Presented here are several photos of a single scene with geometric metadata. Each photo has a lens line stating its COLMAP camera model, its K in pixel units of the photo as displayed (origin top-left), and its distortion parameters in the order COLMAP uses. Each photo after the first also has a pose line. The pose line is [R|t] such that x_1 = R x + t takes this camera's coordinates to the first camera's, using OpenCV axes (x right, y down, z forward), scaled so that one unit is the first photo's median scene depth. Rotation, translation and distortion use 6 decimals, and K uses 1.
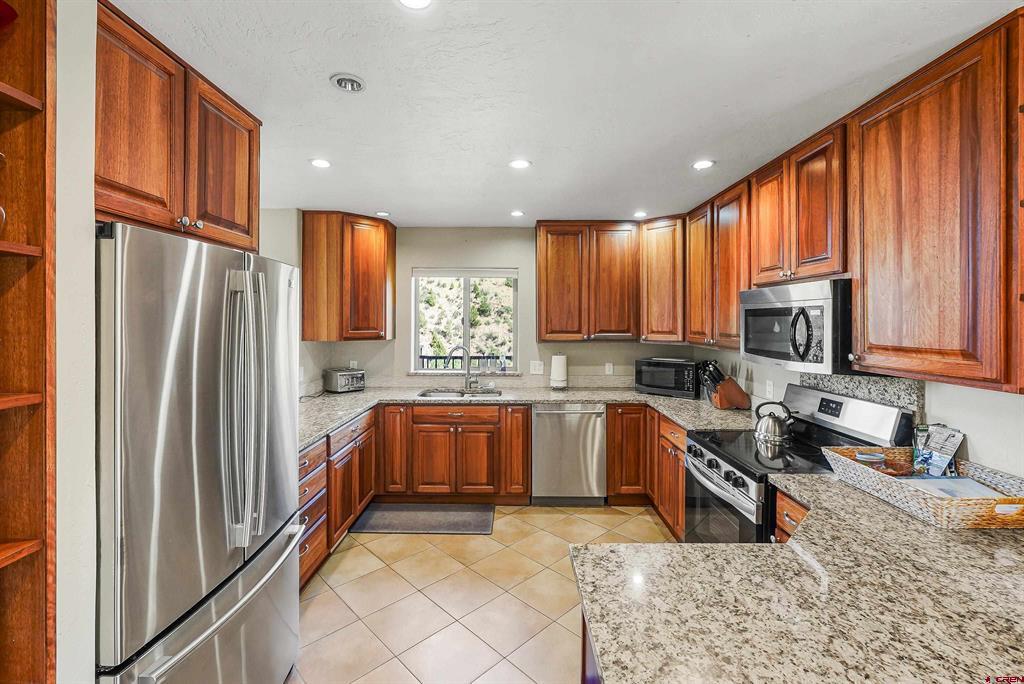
lens RADIAL K [[449.5, 0, 515.5], [0, 449.5, 307.8], [0, 0, 1]] dist [-0.009859, 0.000342]
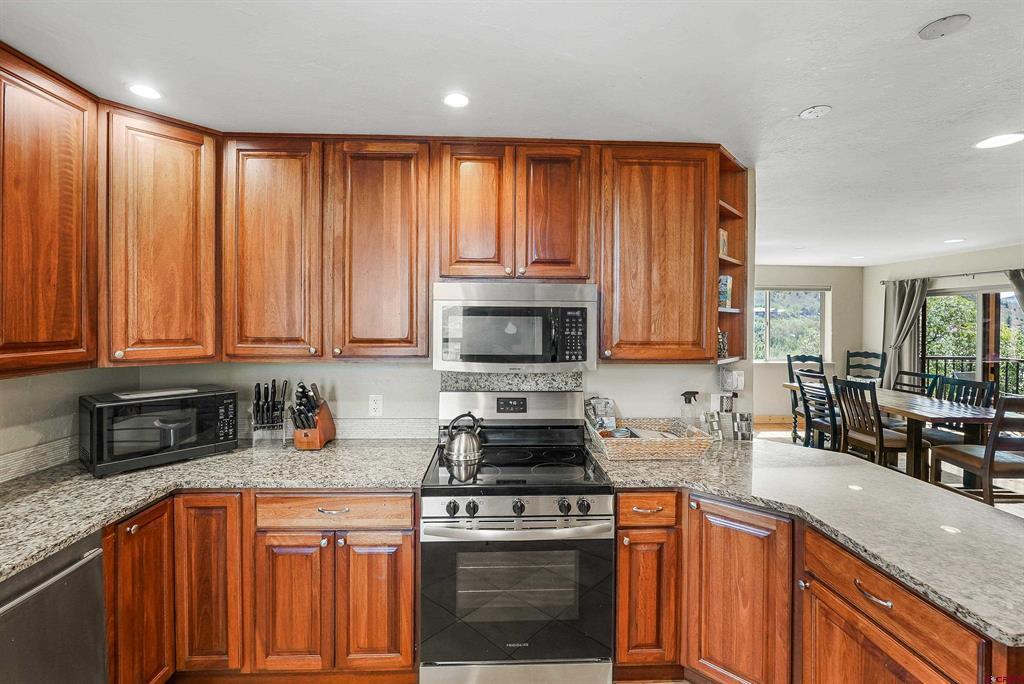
lens RADIAL K [[449.5, 0, 515.5], [0, 449.5, 307.8], [0, 0, 1]] dist [-0.009859, 0.000342]
pose [[-0.033699, 0.021549, 0.999200, -0.403919], [-0.035527, 0.999110, -0.022745, 0.027596], [-0.998800, -0.036265, -0.032904, 1.262344]]
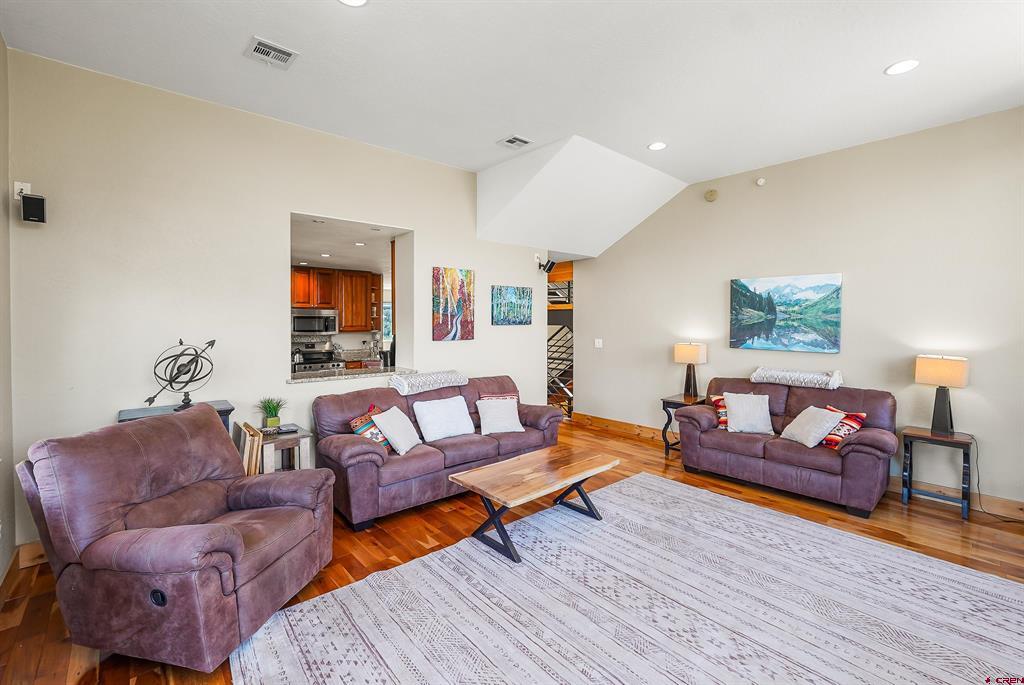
lens RADIAL K [[449.5, 0, 515.5], [0, 449.5, 308.3], [0, 0, 1]] dist [-0.009859, 0.000342]
pose [[-0.667244, 0.019363, 0.744588, -3.386236], [-0.019309, 0.998876, -0.043280, 0.064121], [-0.744589, -0.043256, -0.666120, 2.536954]]
